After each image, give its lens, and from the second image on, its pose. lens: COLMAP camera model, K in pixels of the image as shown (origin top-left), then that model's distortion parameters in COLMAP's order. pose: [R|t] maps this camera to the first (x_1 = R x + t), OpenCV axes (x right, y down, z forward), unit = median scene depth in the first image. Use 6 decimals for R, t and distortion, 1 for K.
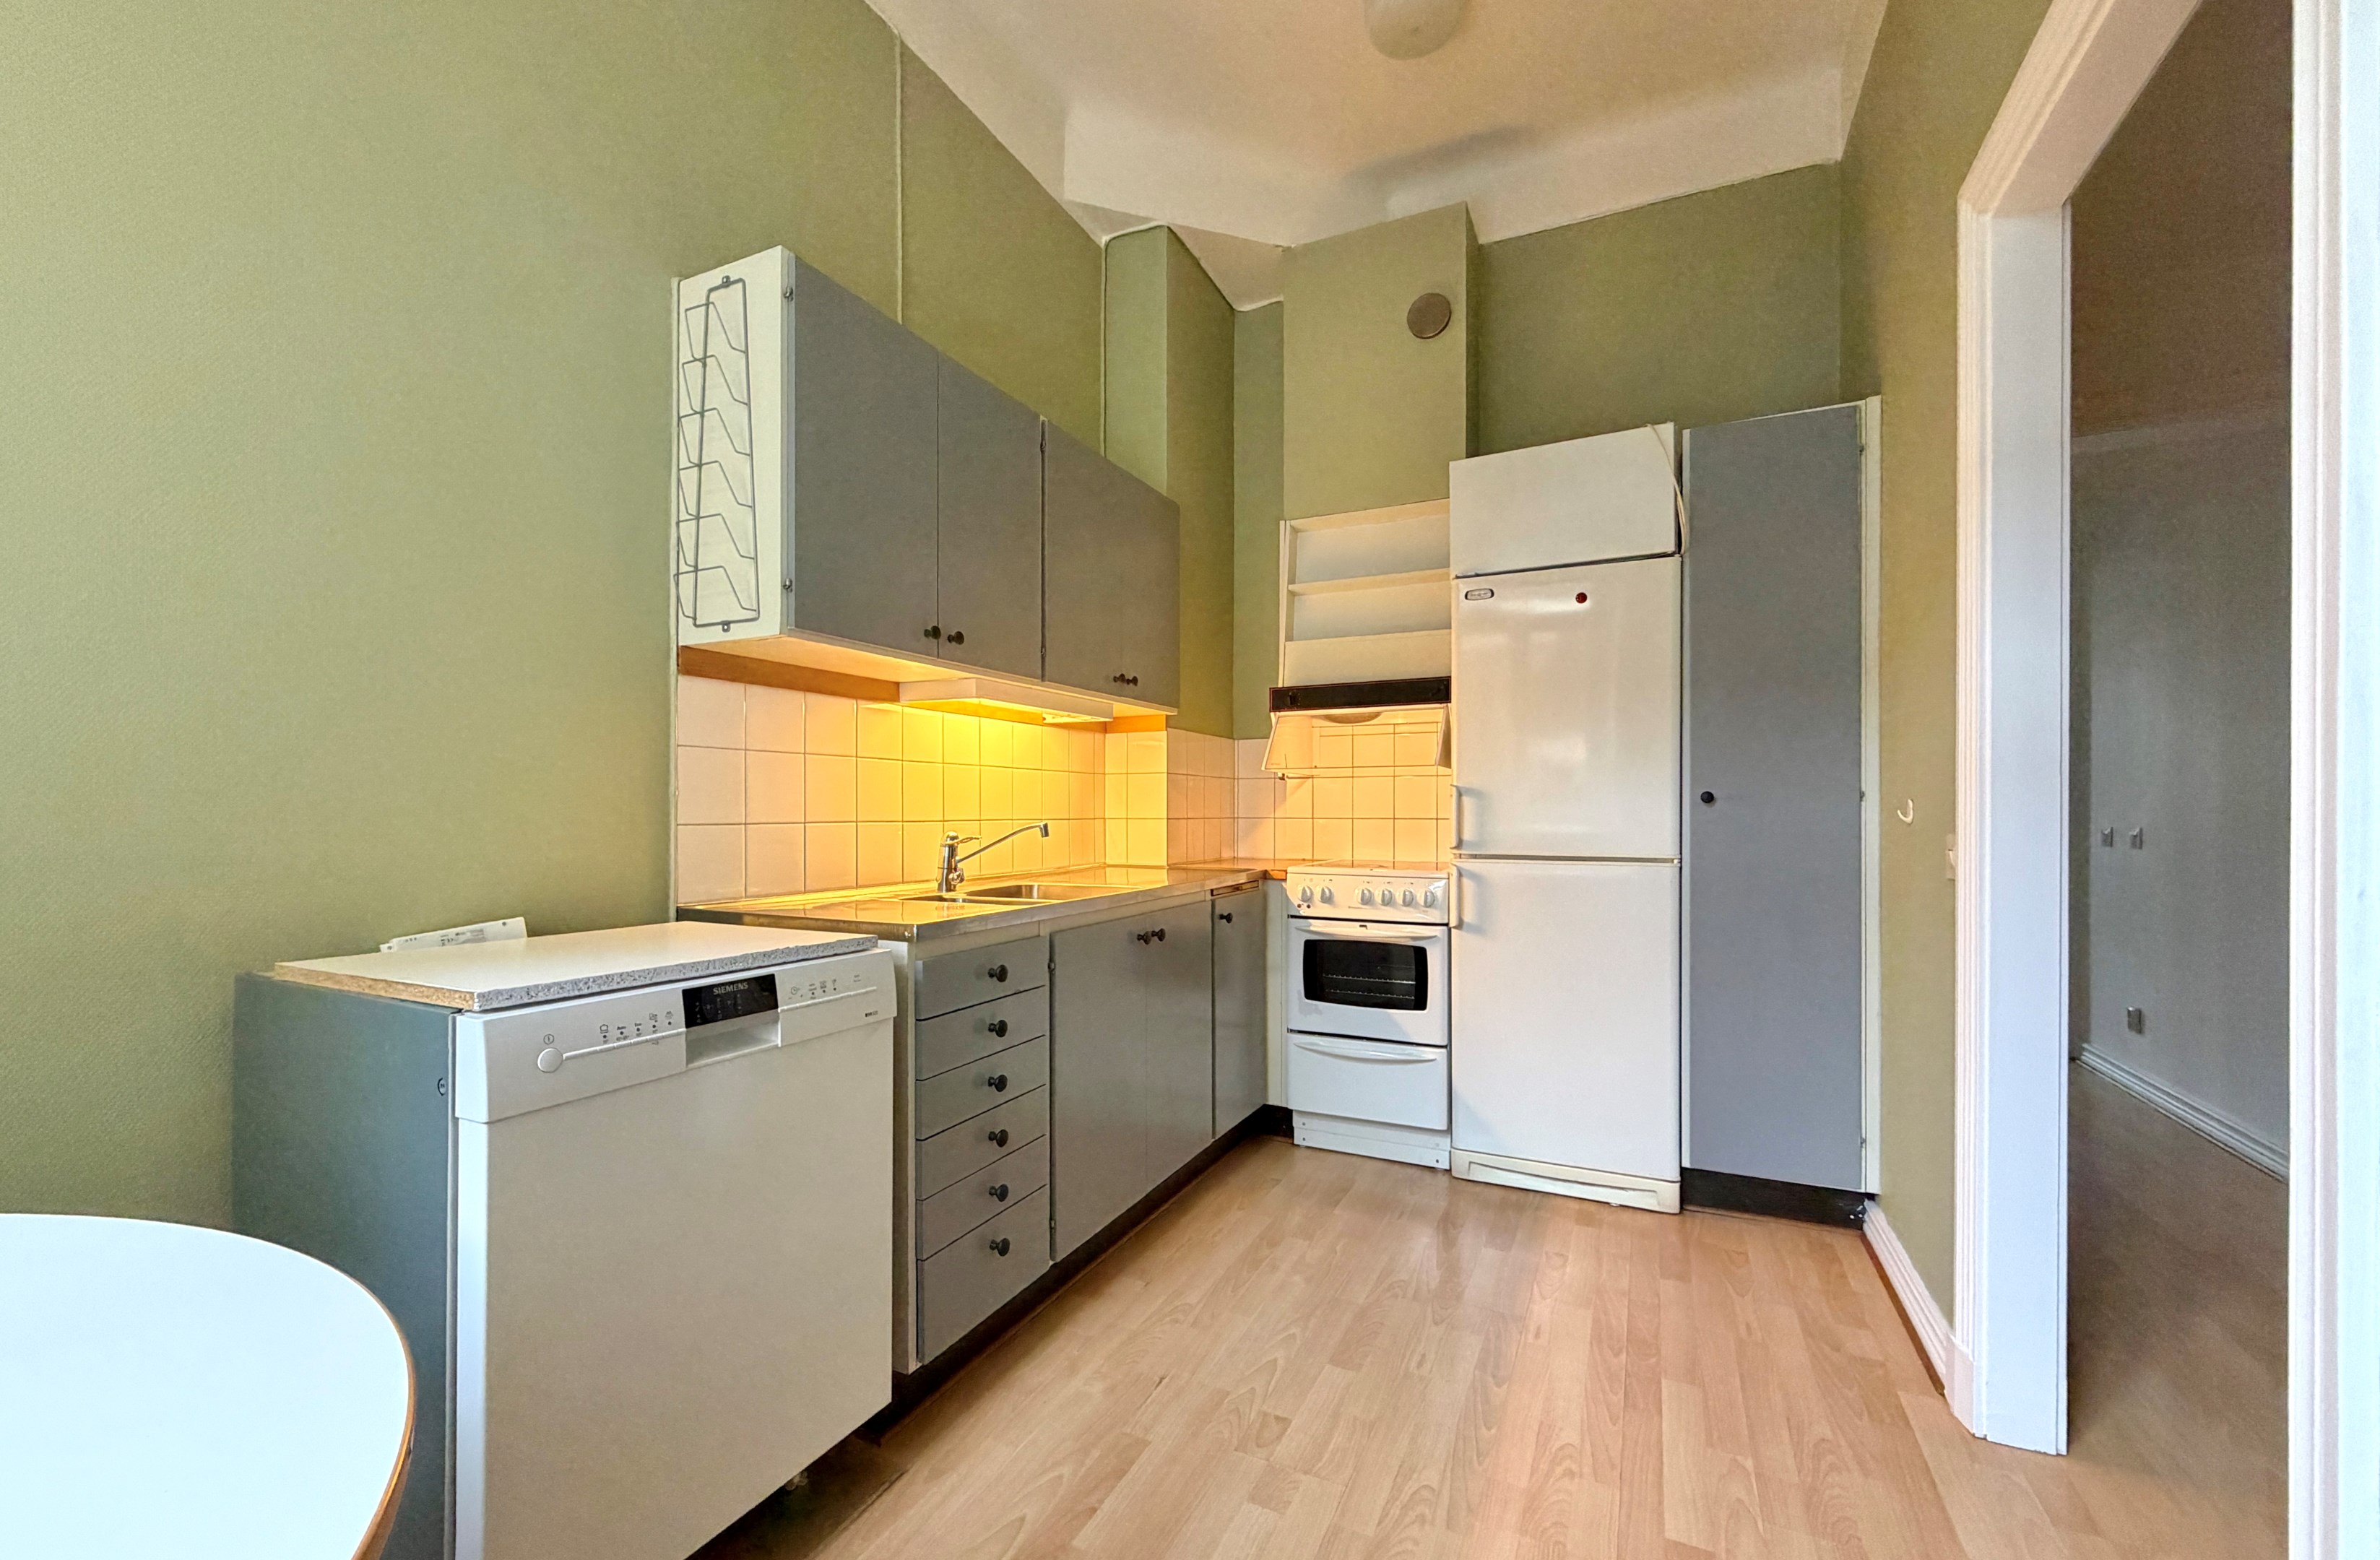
lens RADIAL K [[950.0, 0, 1183.7], [0, 950.0, 808.8], [0, 0, 1]] dist [-0.000397, -0.000077]
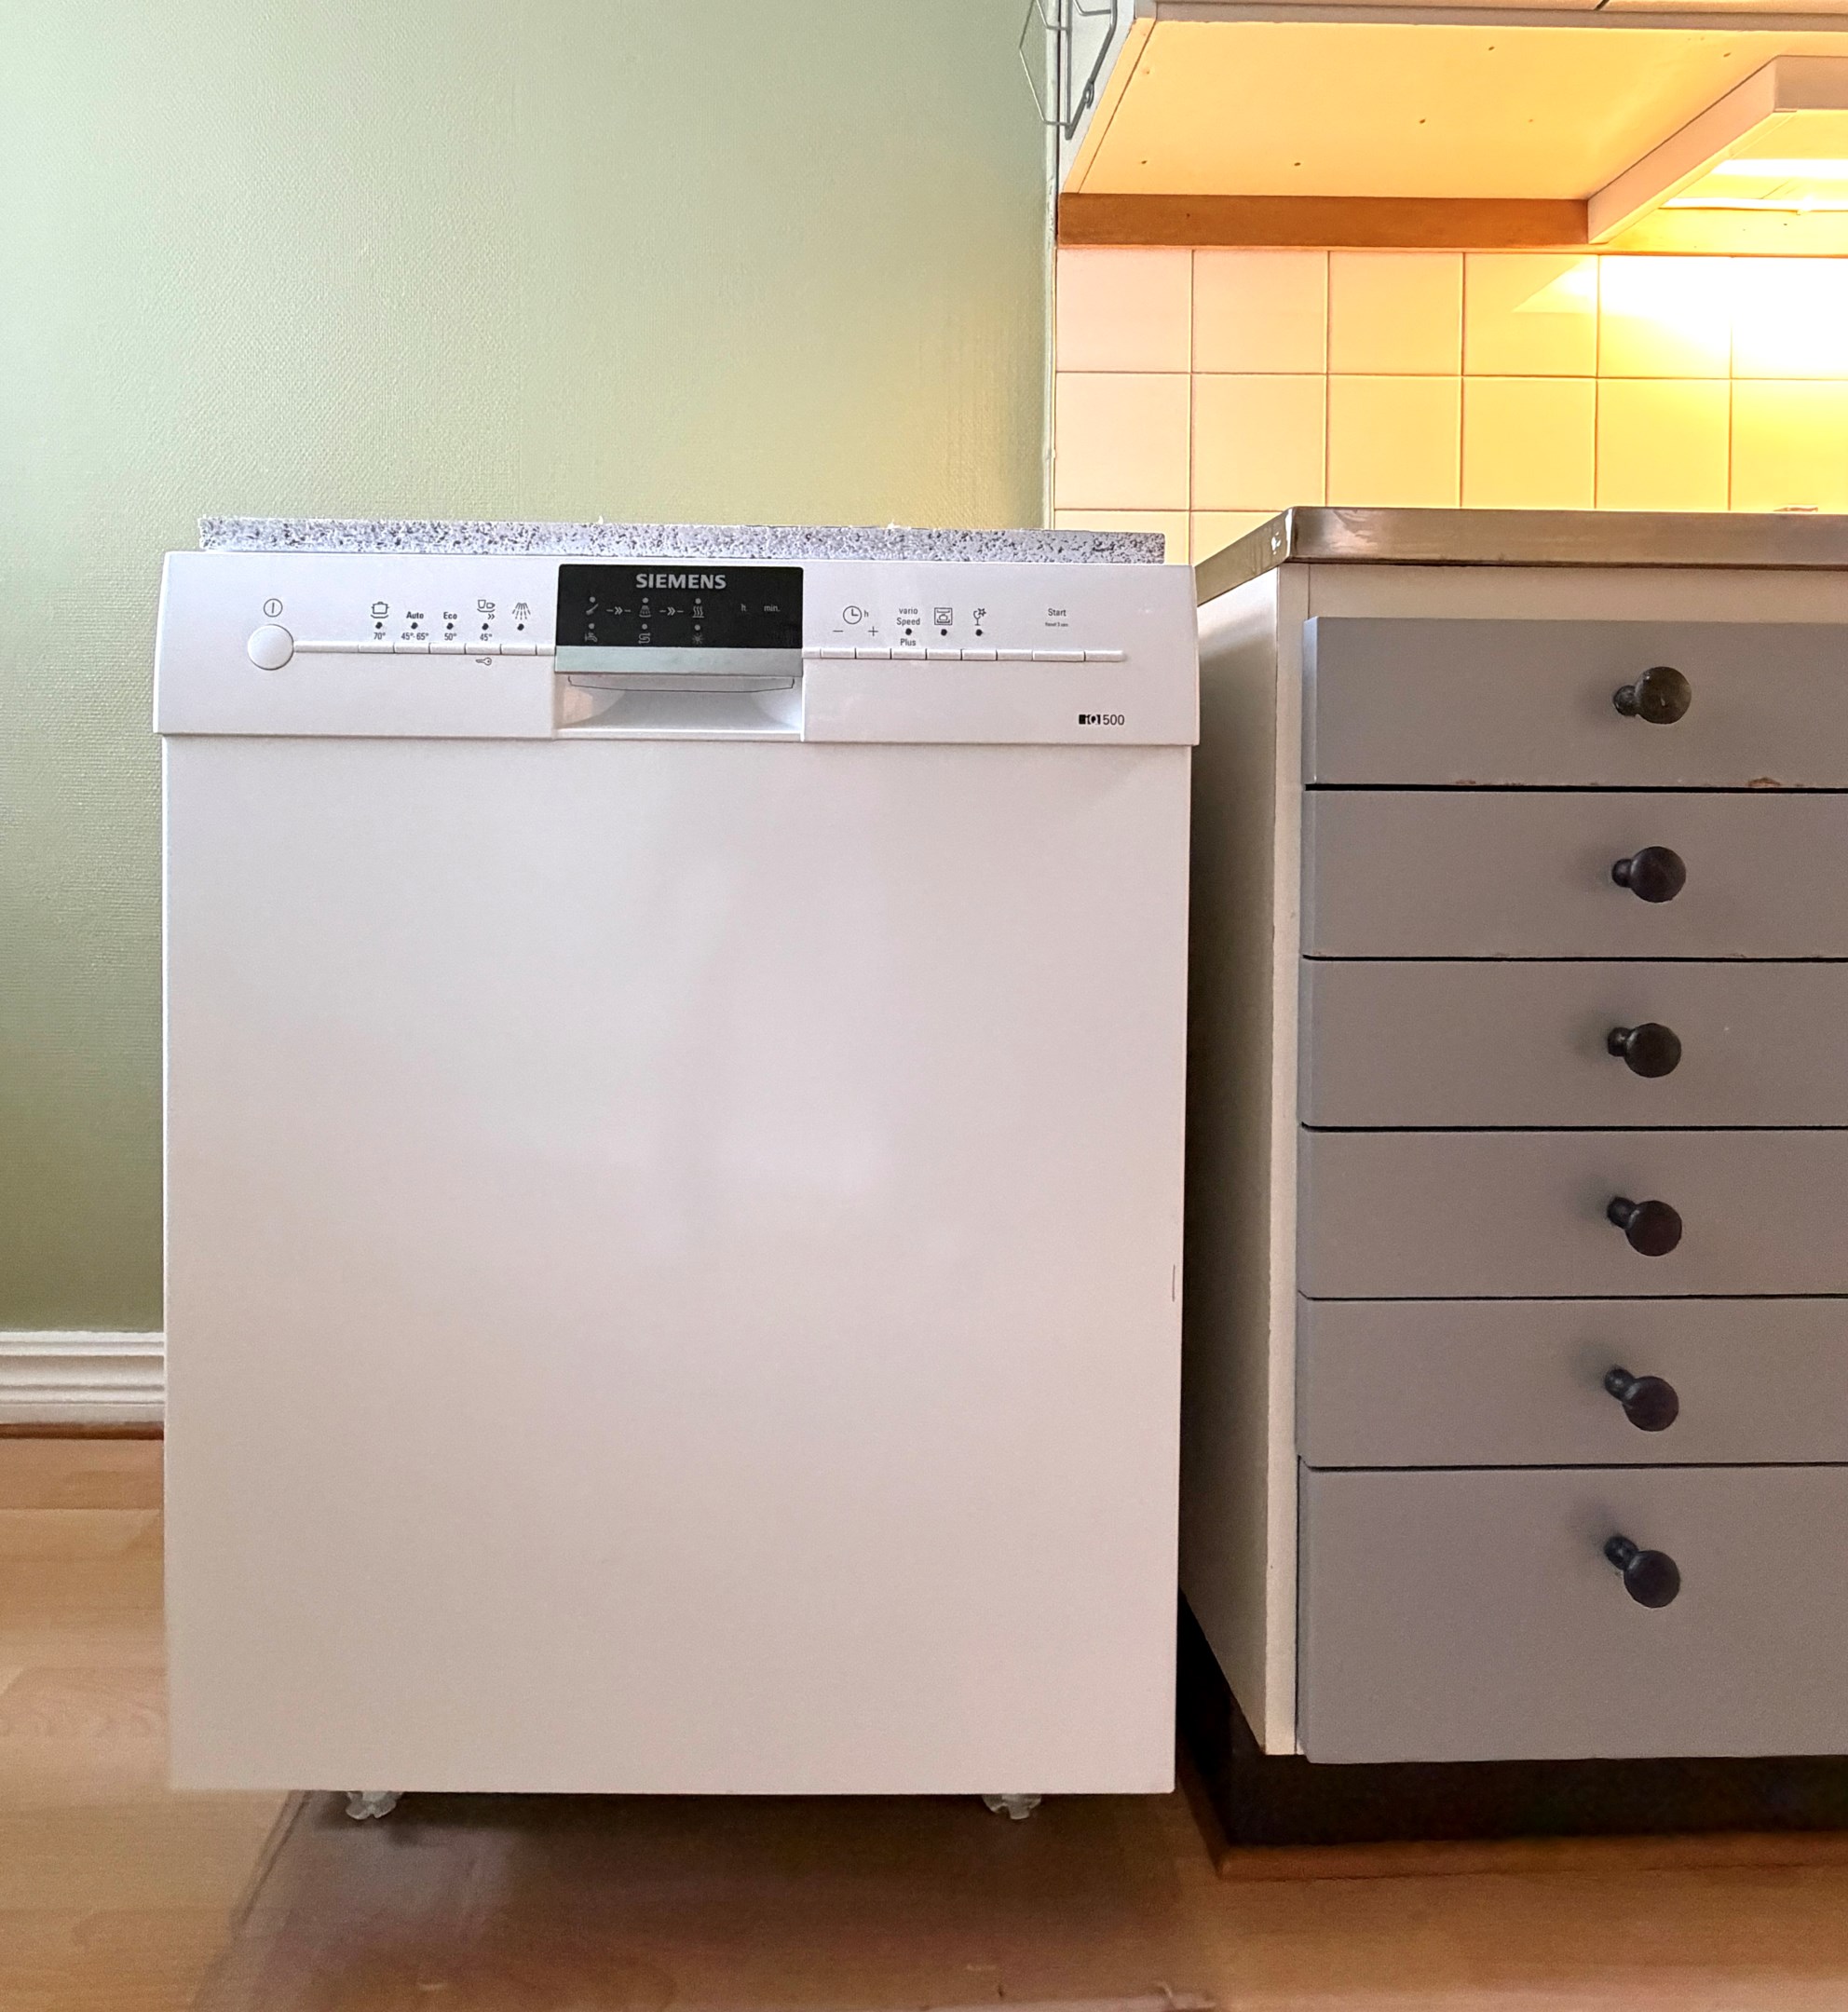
lens RADIAL K [[1103.4, 0, 826.9], [0, 1103.4, 826.4], [0, 0, 1]] dist [-0.000138, -0.000061]
pose [[0.463370, 0.016371, -0.886014, 0.002015], [-0.002971, 0.999852, 0.016921, 0.149937], [0.886160, -0.005209, 0.463350, 0.422298]]
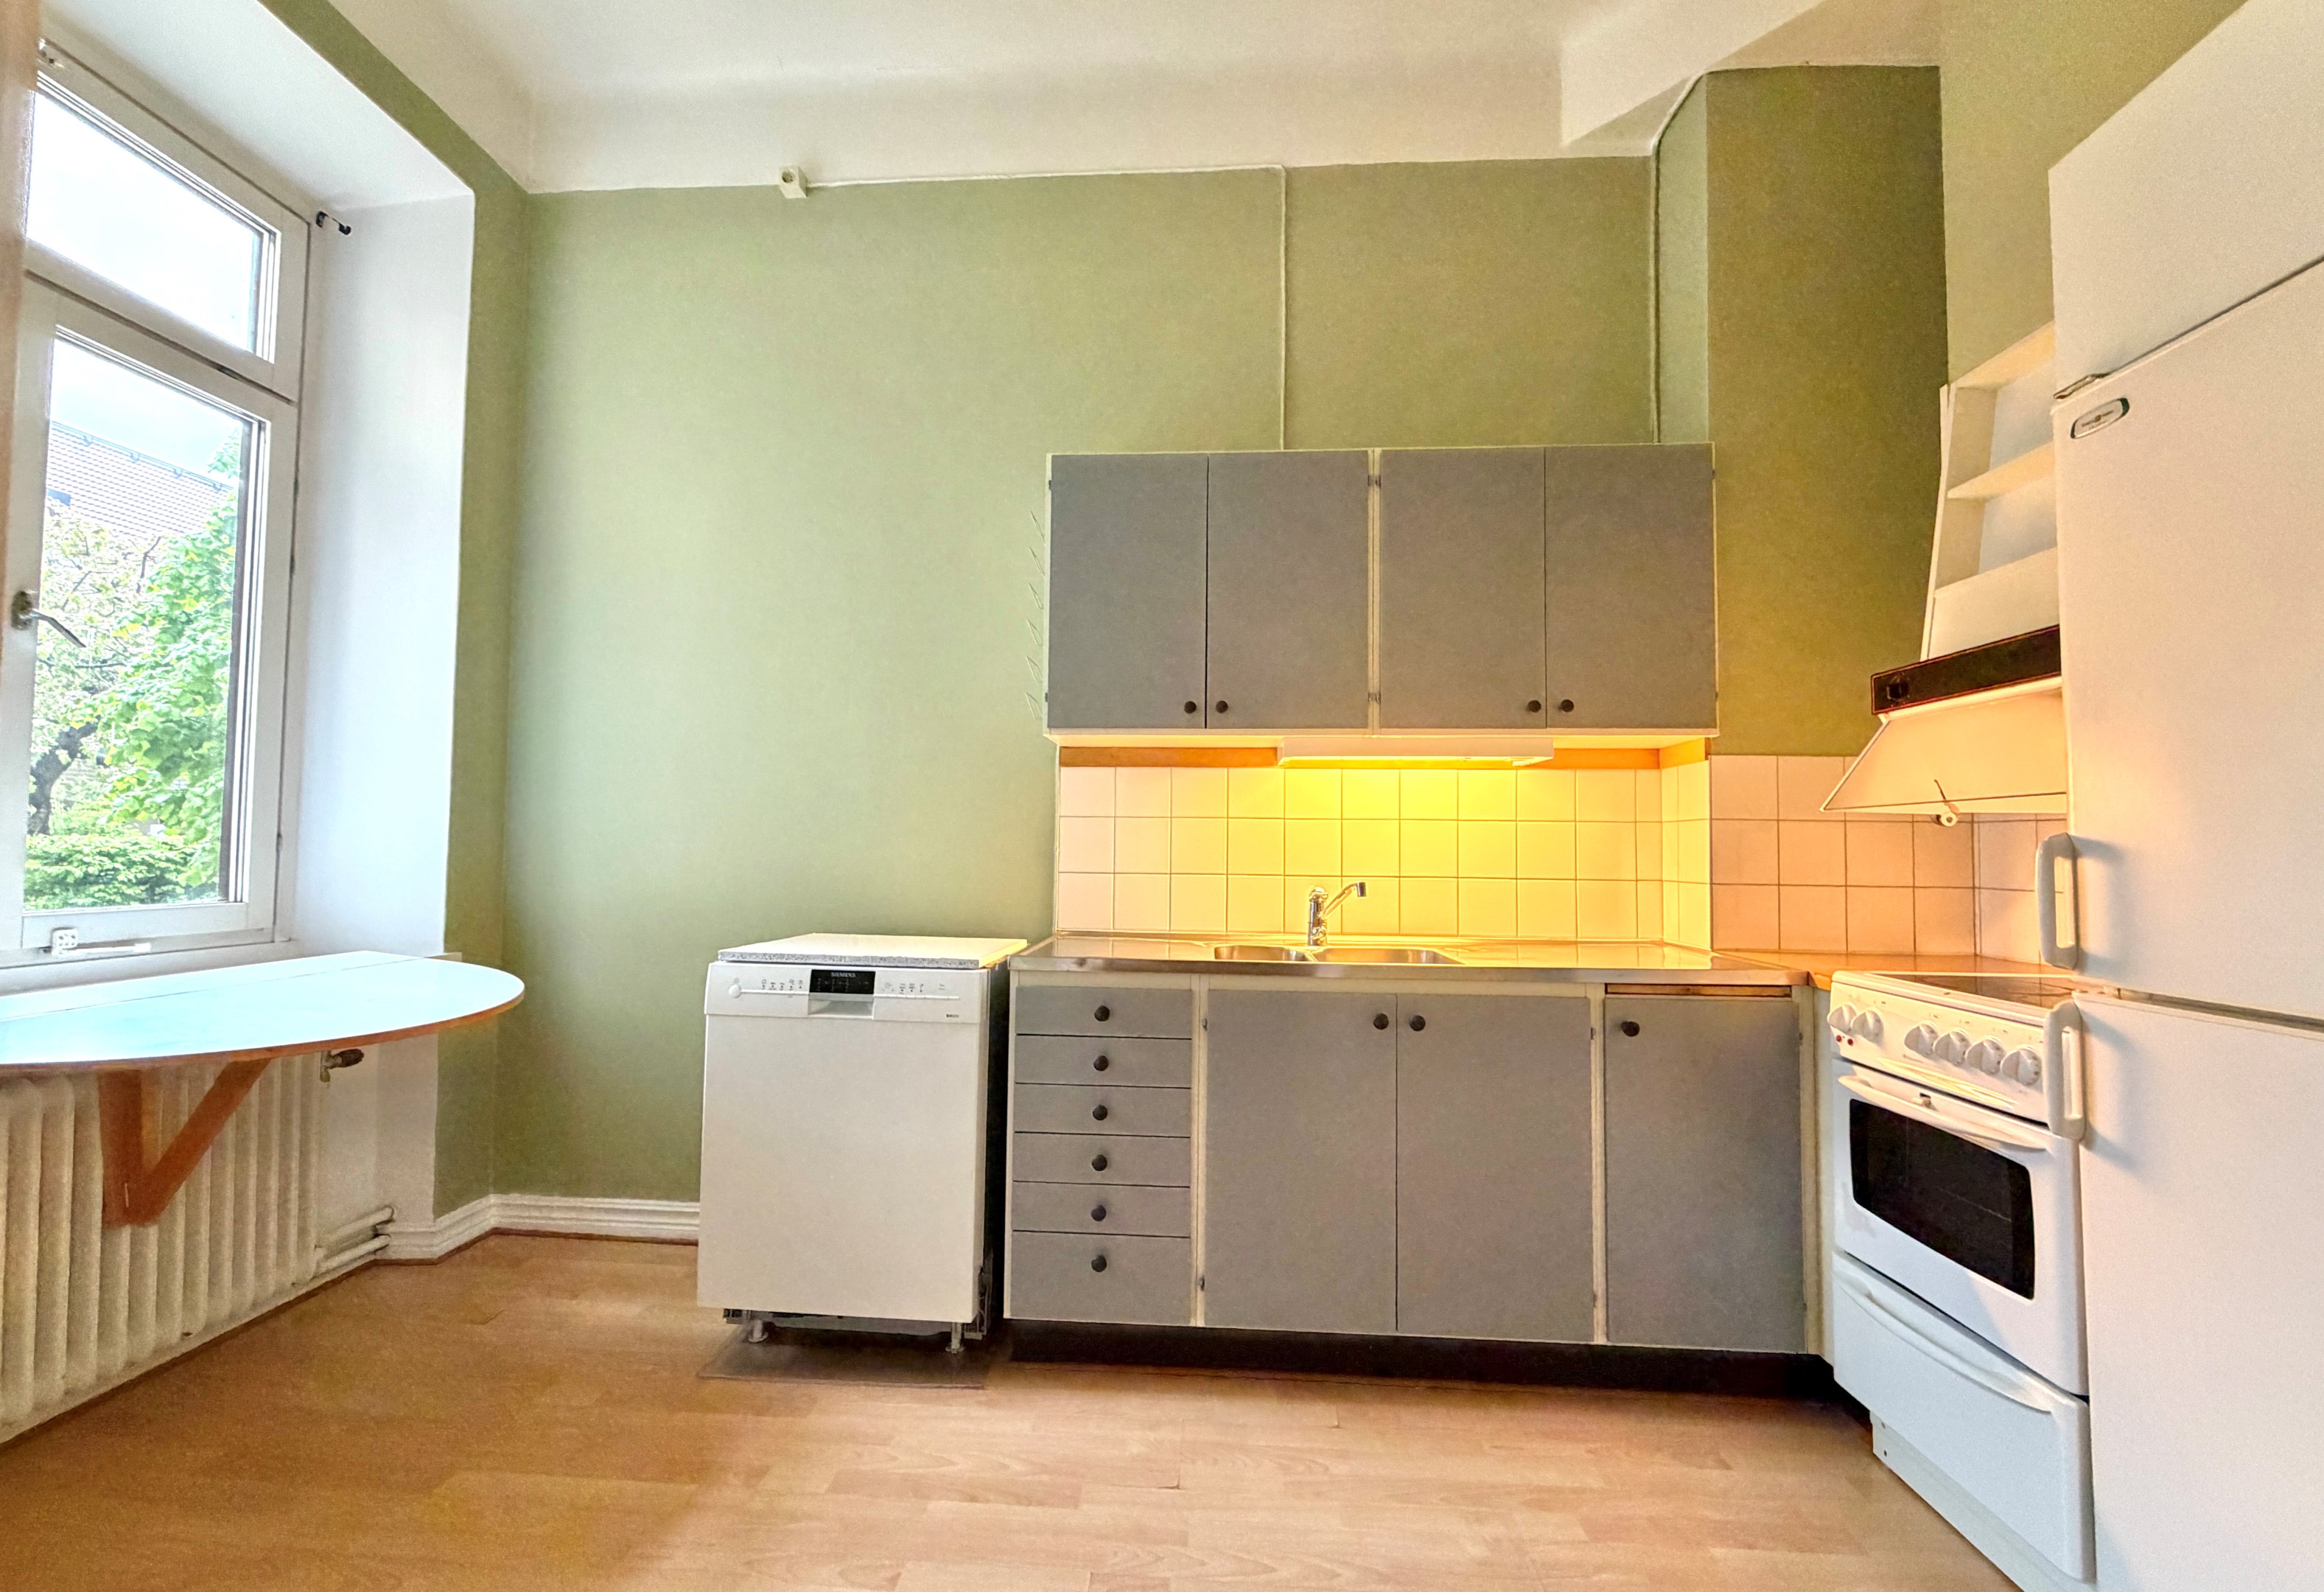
lens RADIAL K [[917.5, 0, 1153.5], [0, 917.5, 814.7], [0, 0, 1]] dist [0.000150, 0.000079]
pose [[0.379706, -0.031599, -0.924567, 0.594613], [-0.010135, 0.999214, -0.038313, -0.013543], [0.925052, 0.023918, 0.379087, 0.456763]]
